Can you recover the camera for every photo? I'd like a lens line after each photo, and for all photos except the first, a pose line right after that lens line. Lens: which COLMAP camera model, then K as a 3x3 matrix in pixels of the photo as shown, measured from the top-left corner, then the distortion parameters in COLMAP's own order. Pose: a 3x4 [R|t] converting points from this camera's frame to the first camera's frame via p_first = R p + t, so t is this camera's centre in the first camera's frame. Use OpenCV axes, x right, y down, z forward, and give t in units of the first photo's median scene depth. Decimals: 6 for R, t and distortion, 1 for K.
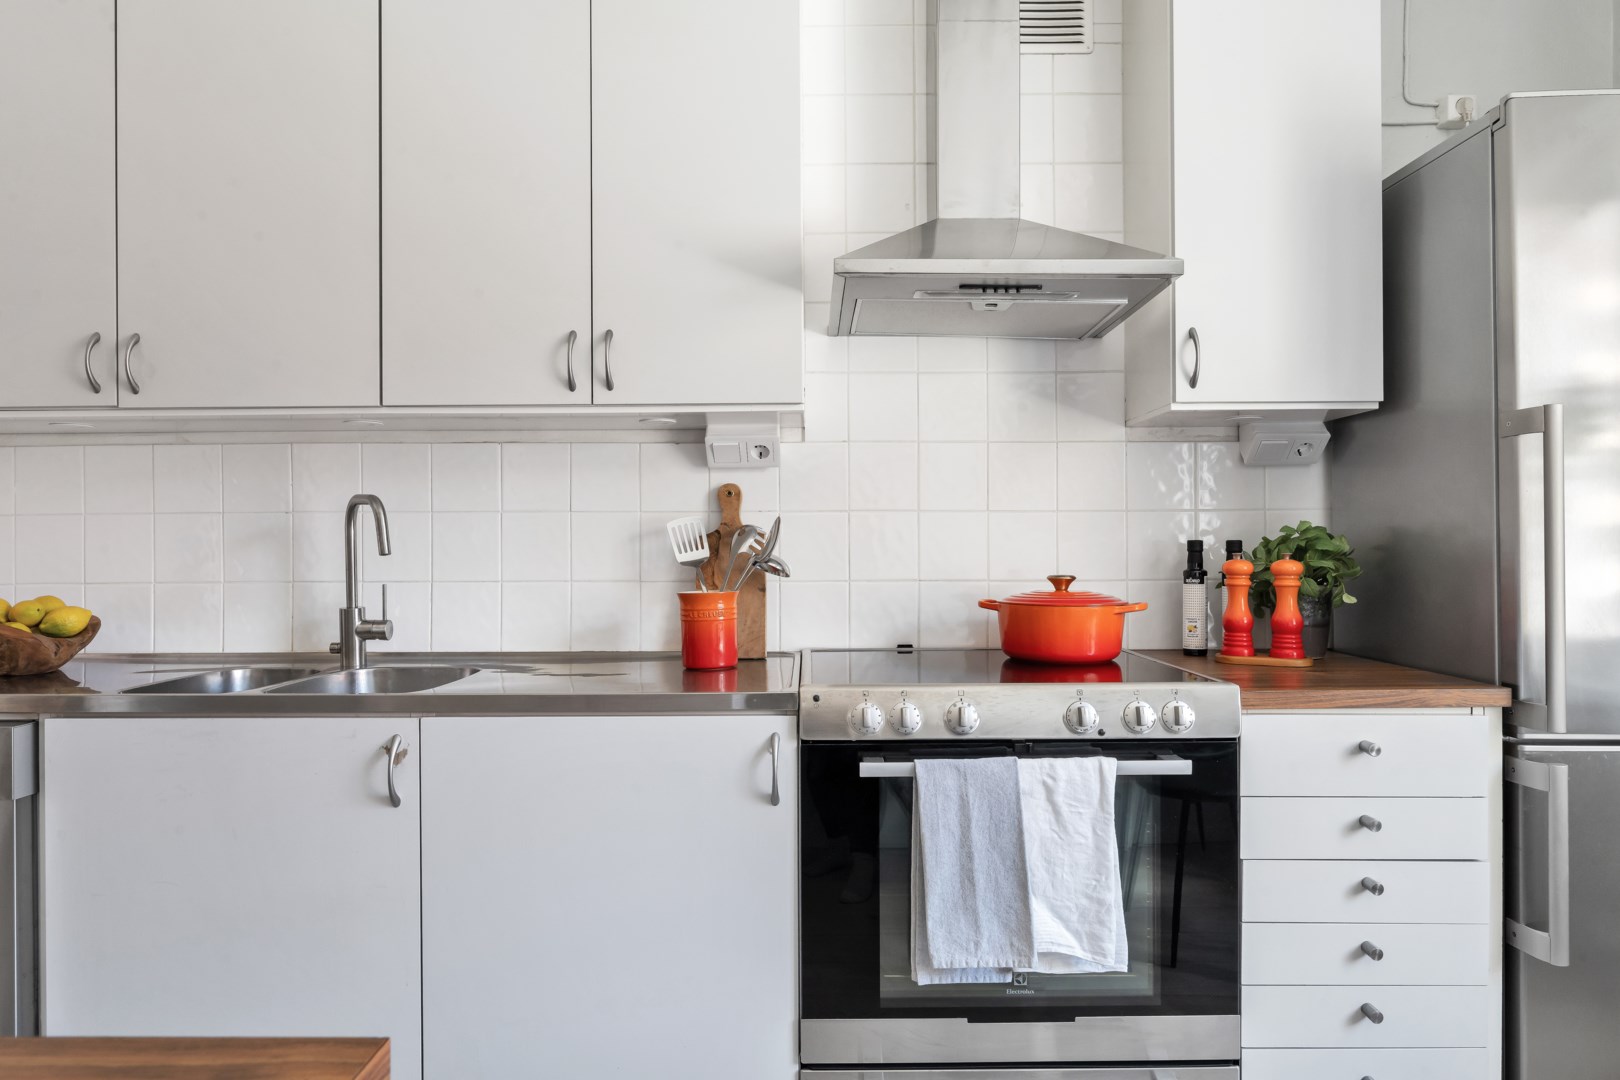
lens RADIAL K [[1007.2, 0, 806.6], [0, 1007.2, 566.2], [0, 0, 1]] dist [-0.004705, 0.000526]
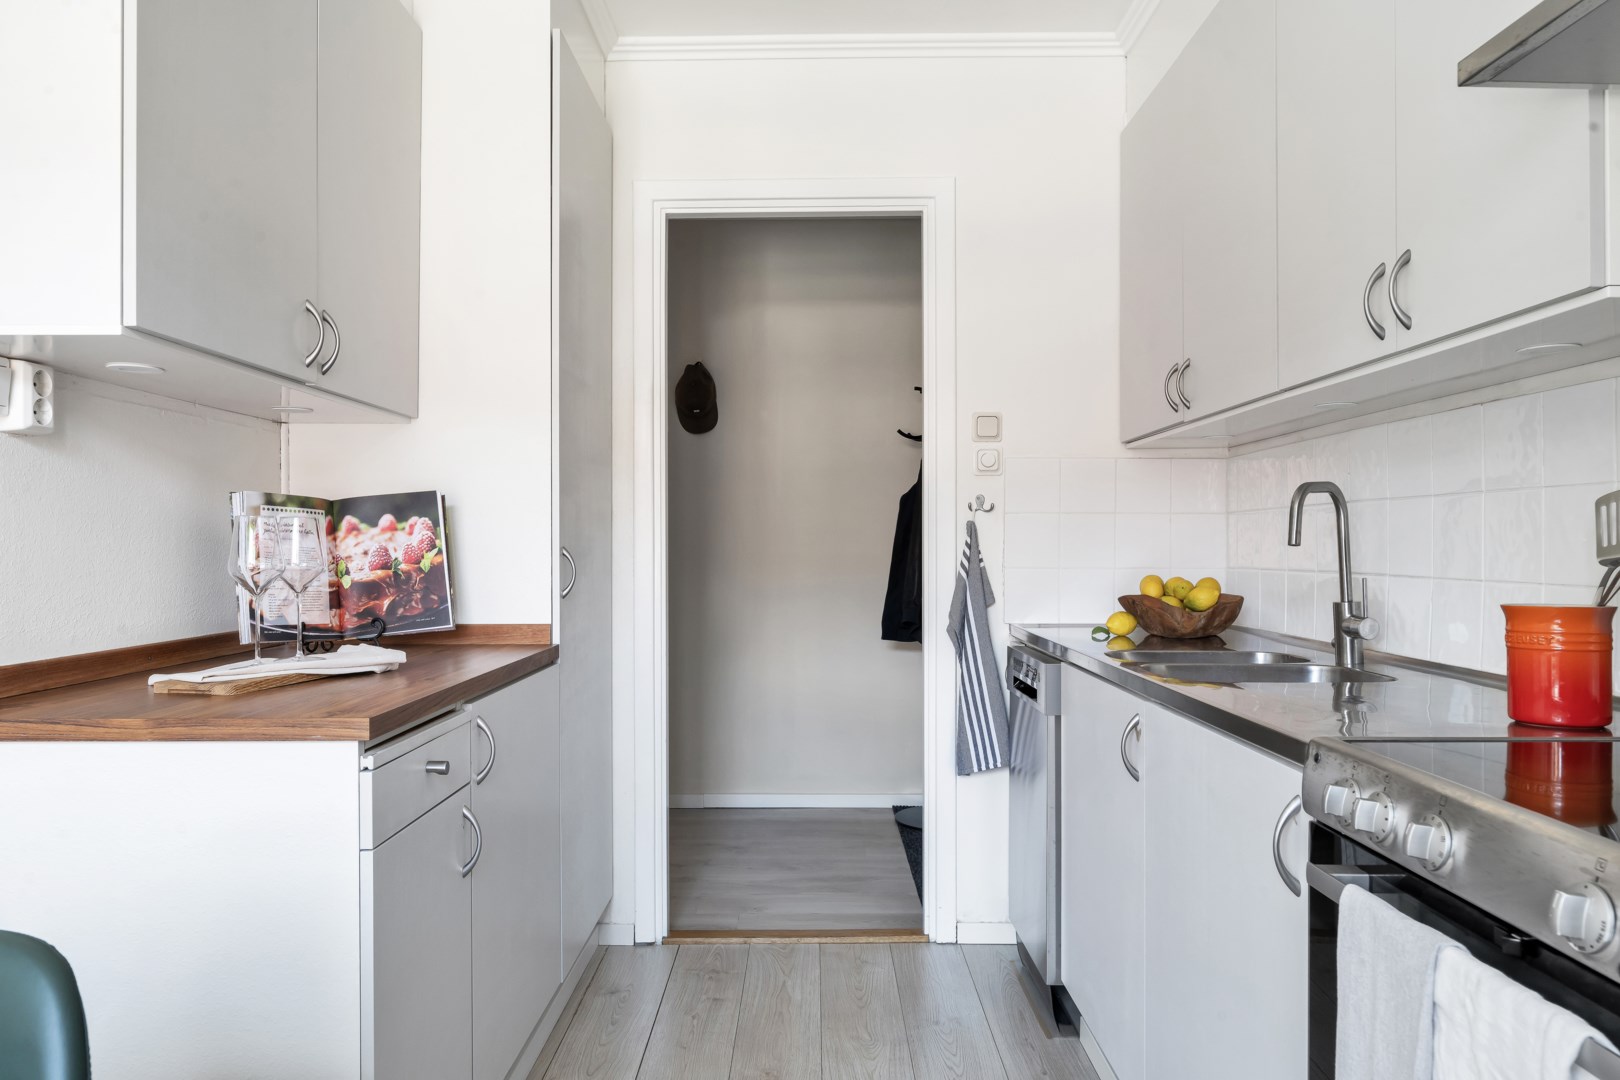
lens RADIAL K [[1060.6, 0, 810.0], [0, 1060.6, 540.0], [0, 0, 1]] dist [-0.001836, -0.000550]
pose [[0.001688, -0.000792, -0.999998, 0.583554], [0.007045, 0.999975, -0.000780, -0.019729], [0.999974, -0.007044, 0.001693, 0.524356]]
